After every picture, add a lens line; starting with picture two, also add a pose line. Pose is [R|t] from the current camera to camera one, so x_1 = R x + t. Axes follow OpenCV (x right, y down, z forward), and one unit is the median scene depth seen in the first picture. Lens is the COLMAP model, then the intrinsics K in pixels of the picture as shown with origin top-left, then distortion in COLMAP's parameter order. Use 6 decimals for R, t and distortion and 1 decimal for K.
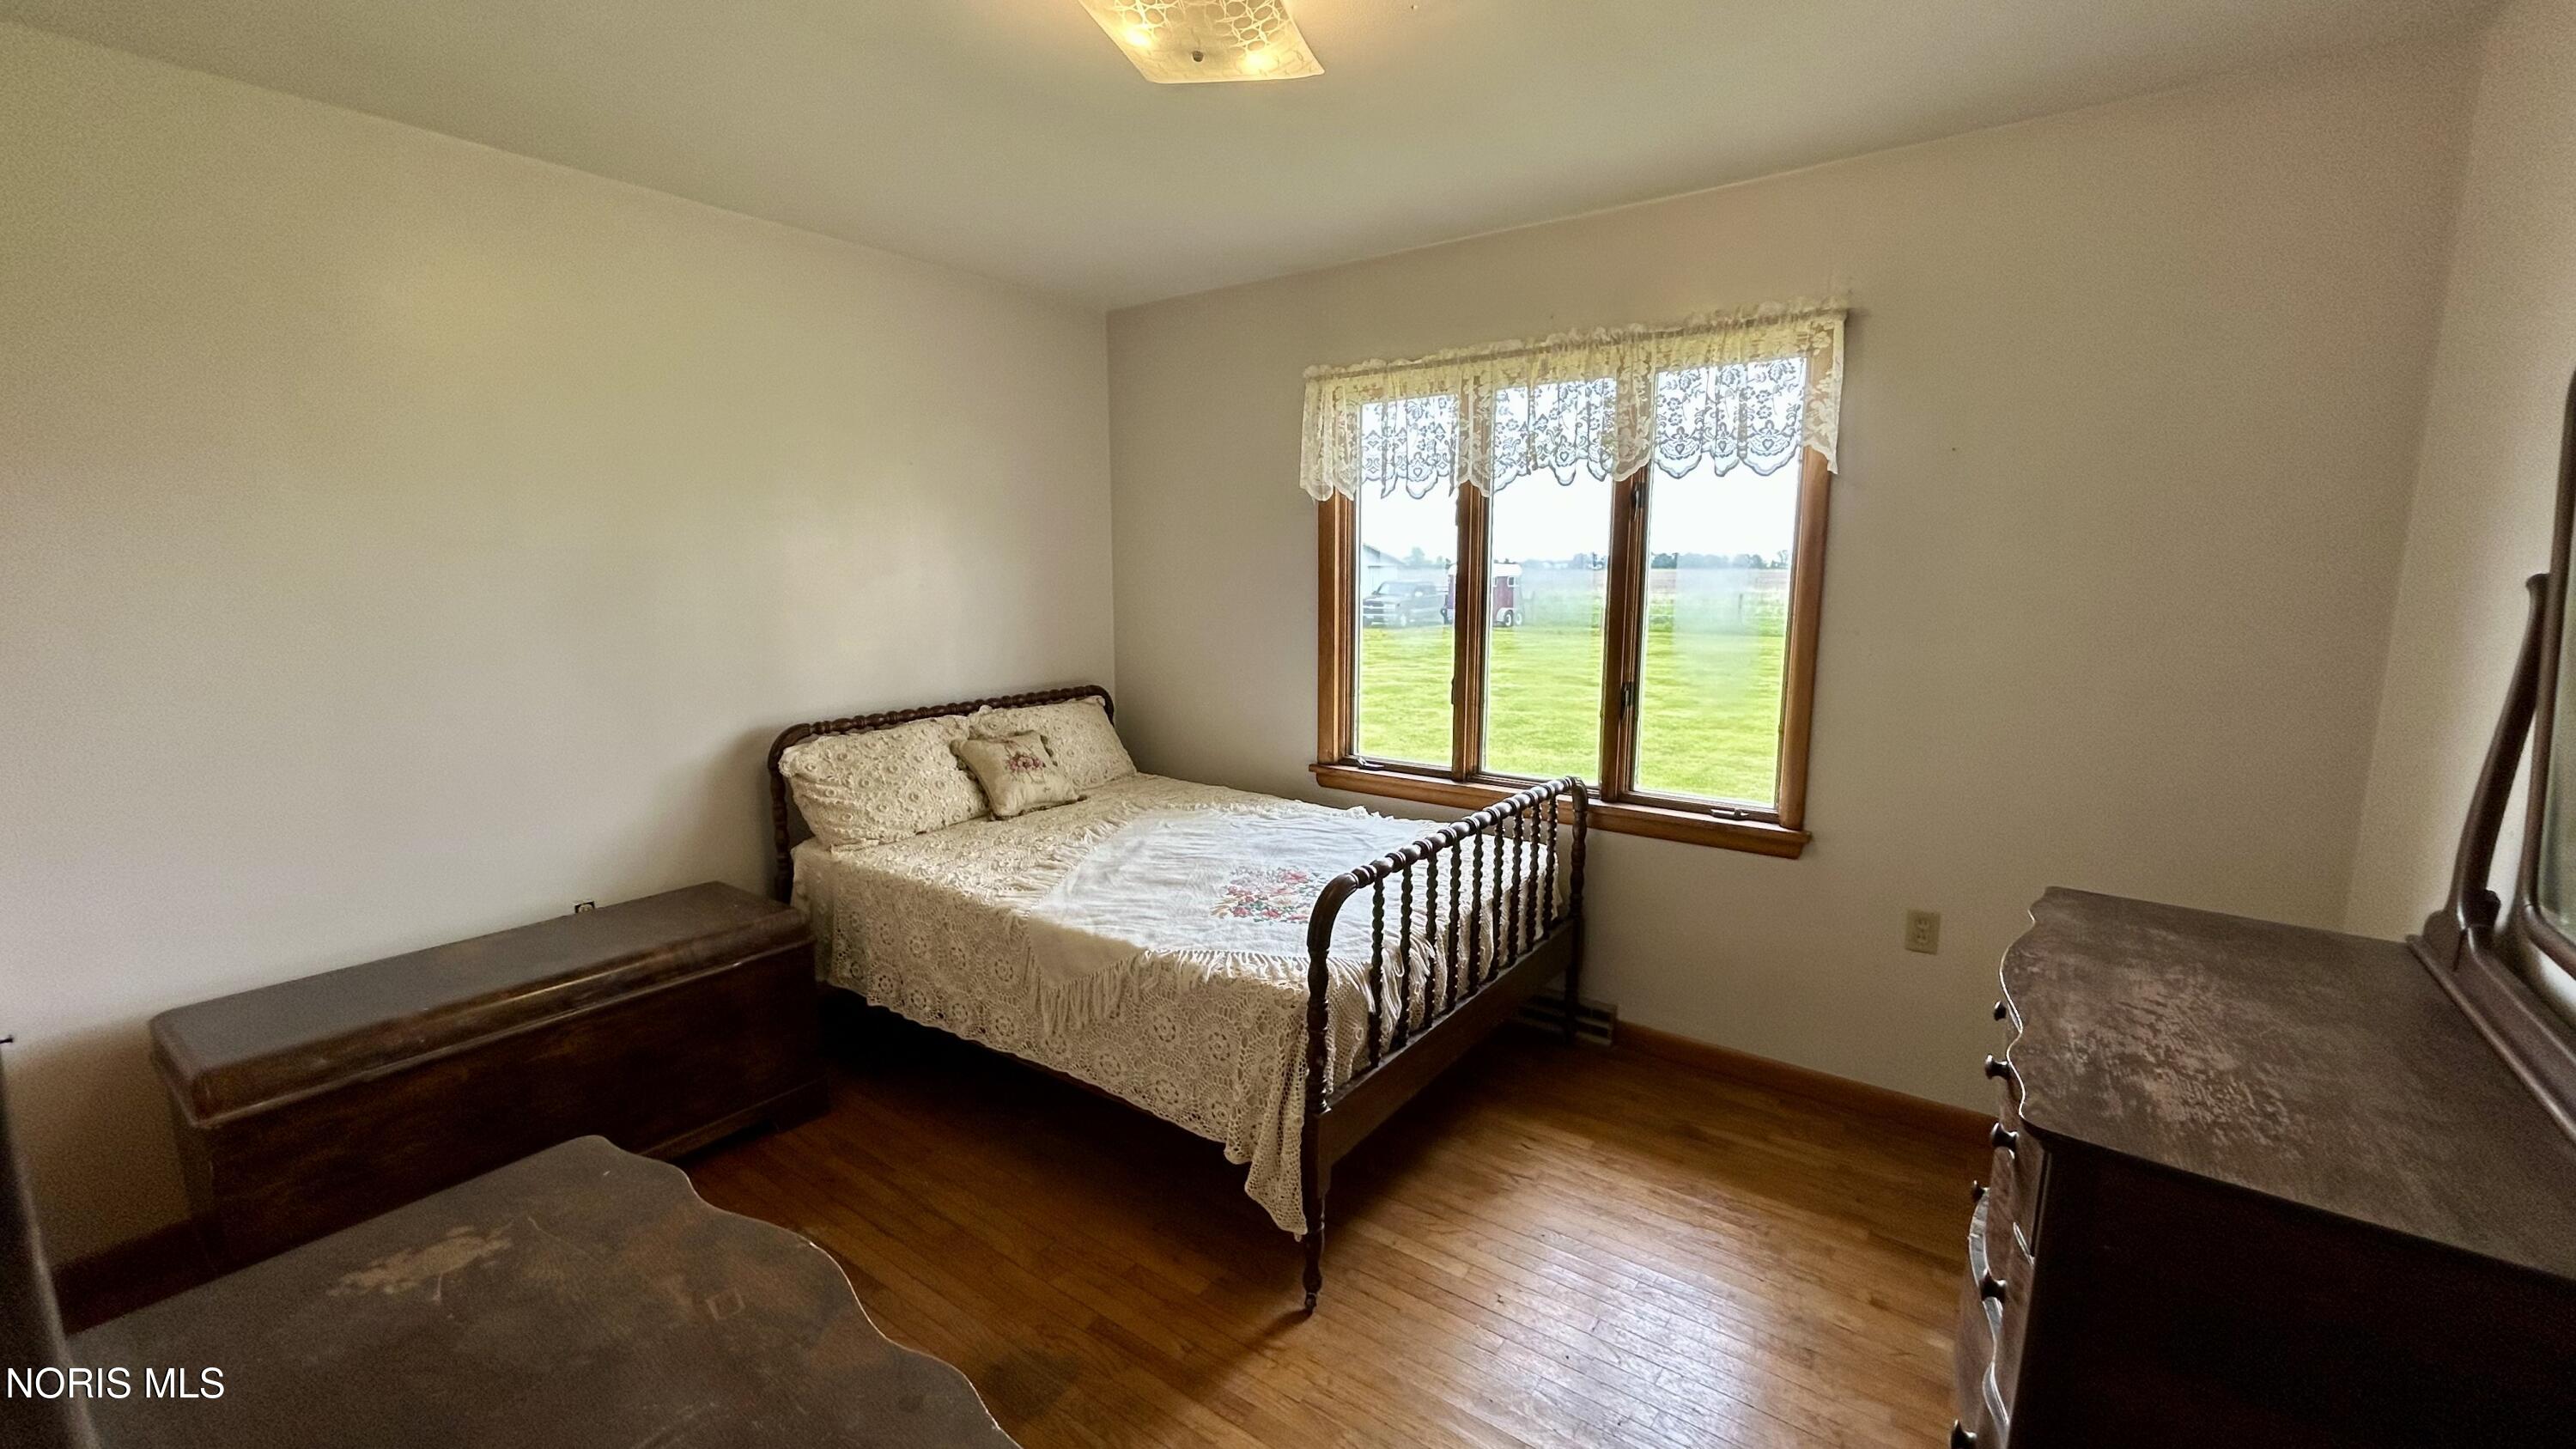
lens RADIAL K [[1033.5, 0, 1291.8], [0, 1033.5, 730.7], [0, 0, 1]] dist [-0.000020, -0.000316]
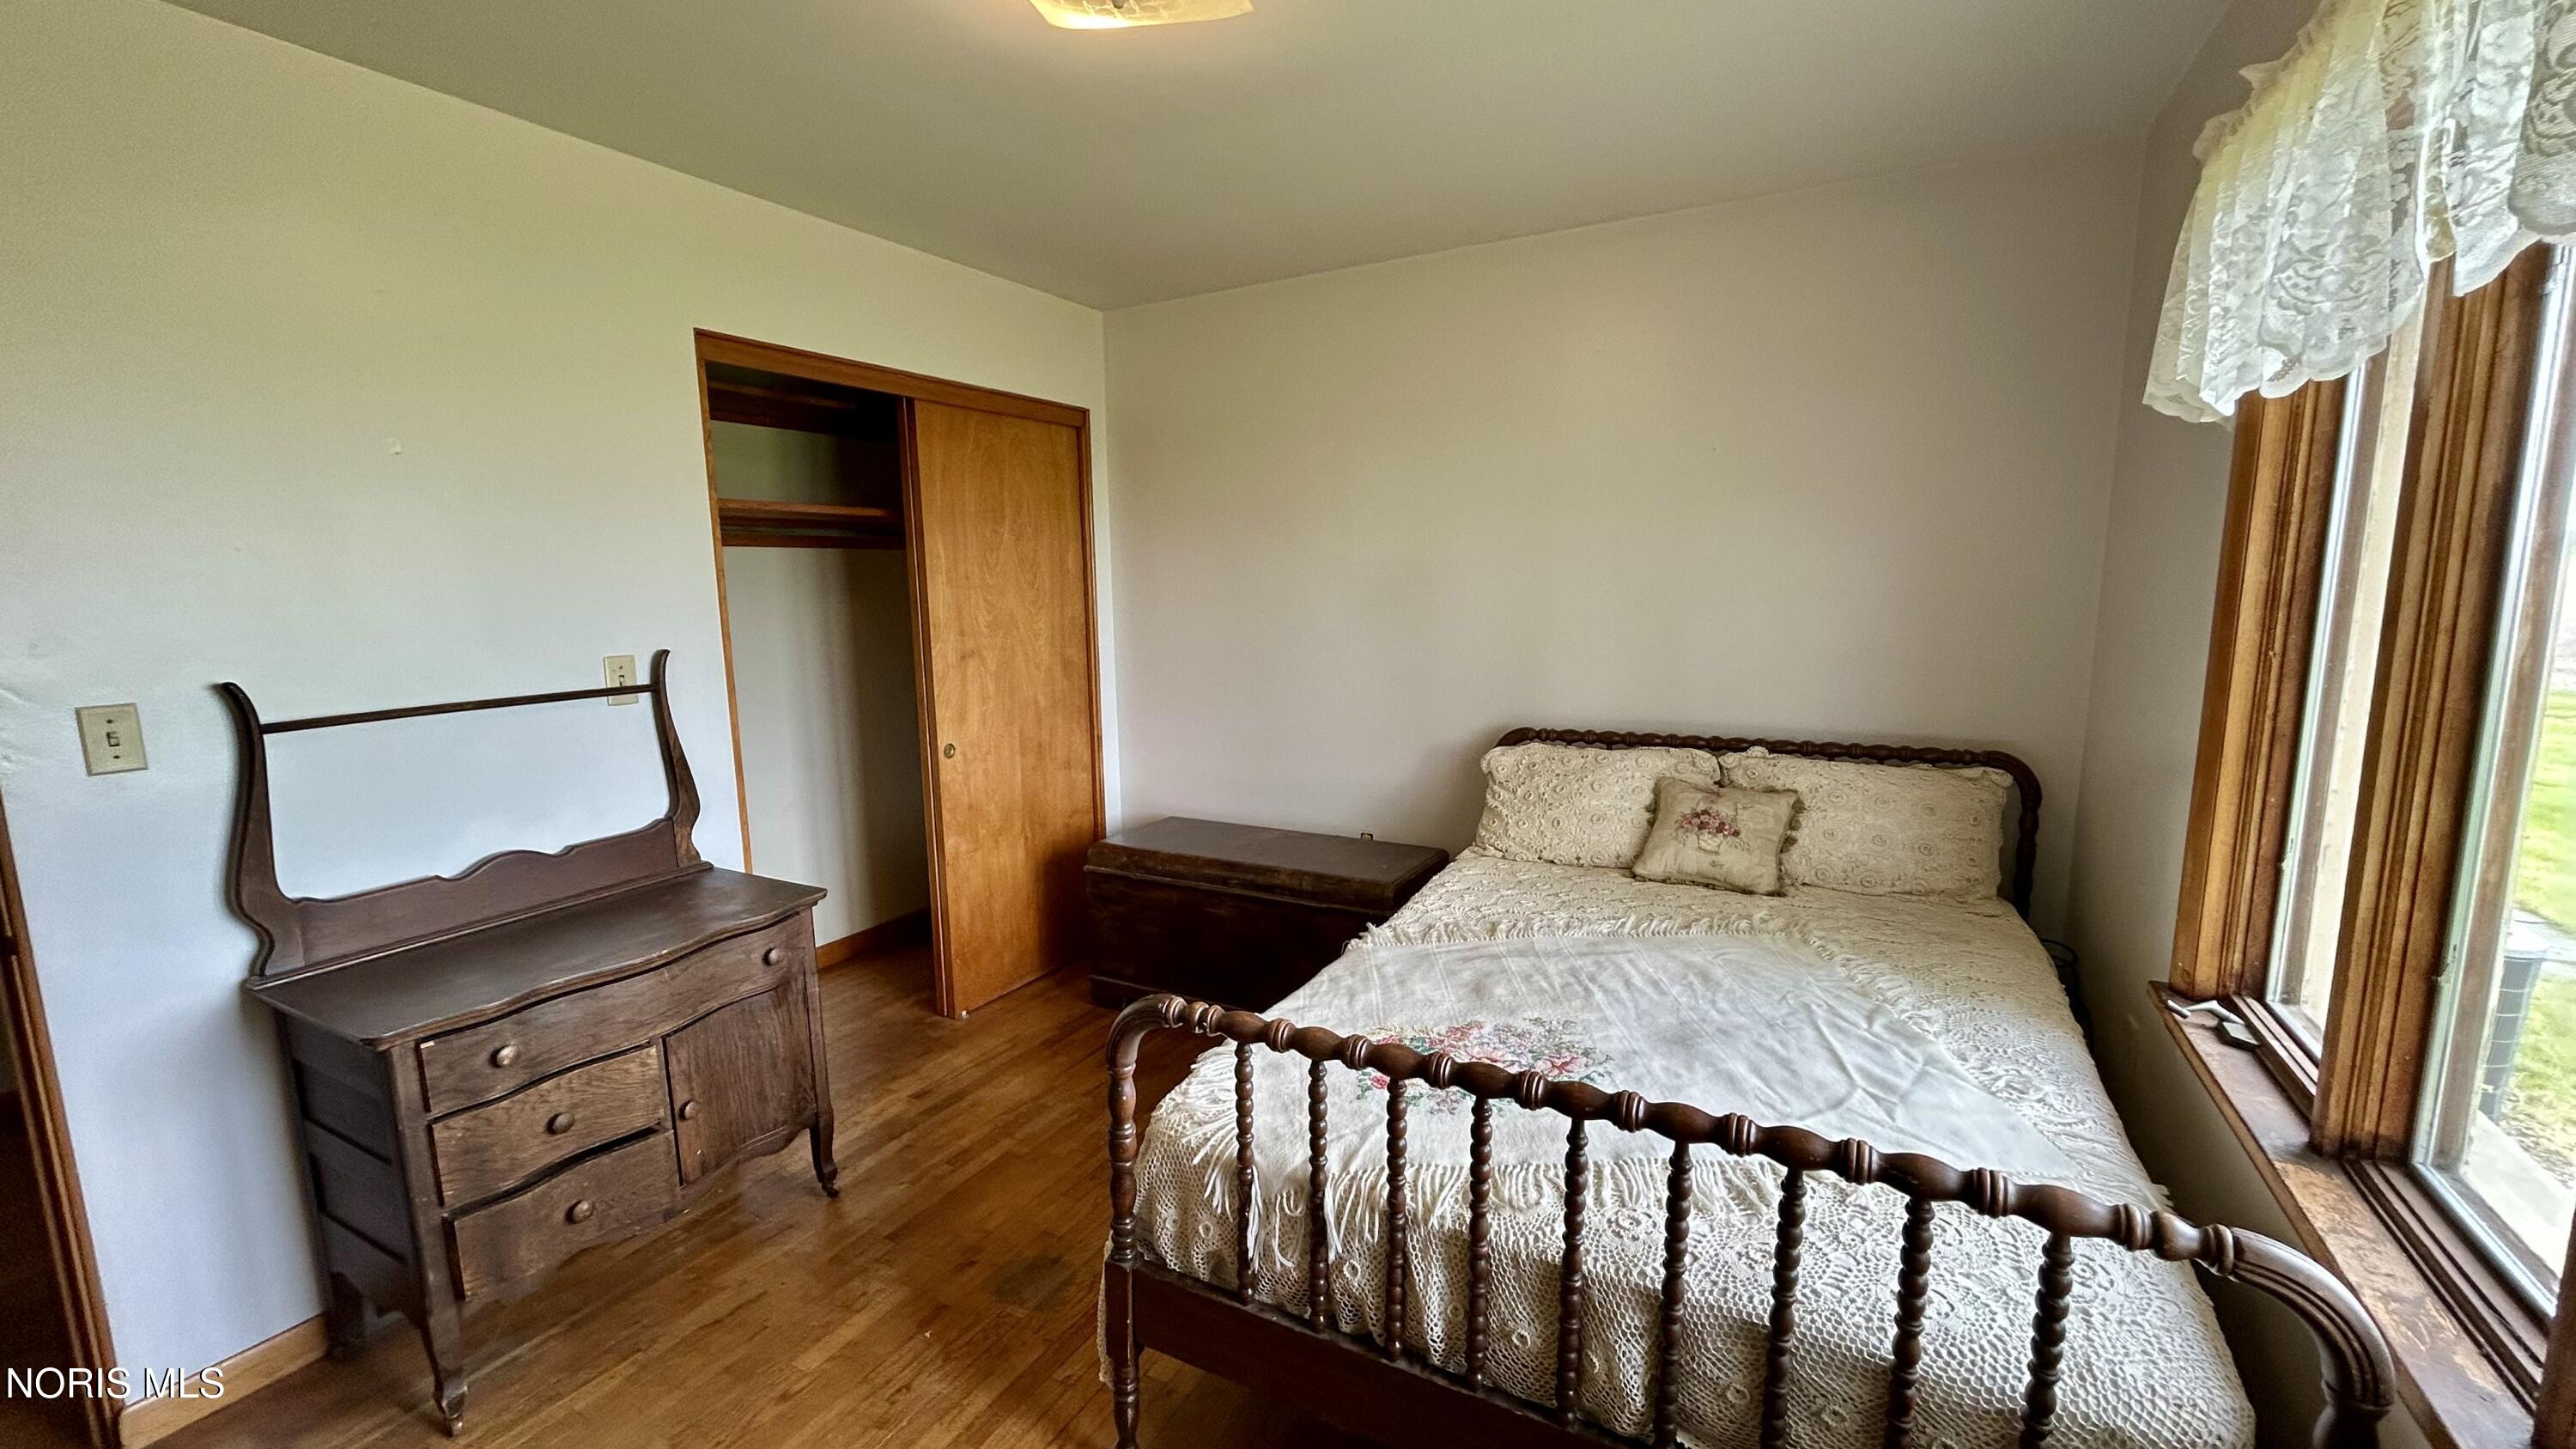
lens RADIAL K [[1033.5, 0, 1291.8], [0, 1033.5, 730.7], [0, 0, 1]] dist [-0.000020, -0.000316]
pose [[0.135874, 0.151656, -0.979050, 0.512086], [-0.142205, 0.980967, 0.132218, -0.108511], [0.980467, 0.121261, 0.154854, 0.635023]]
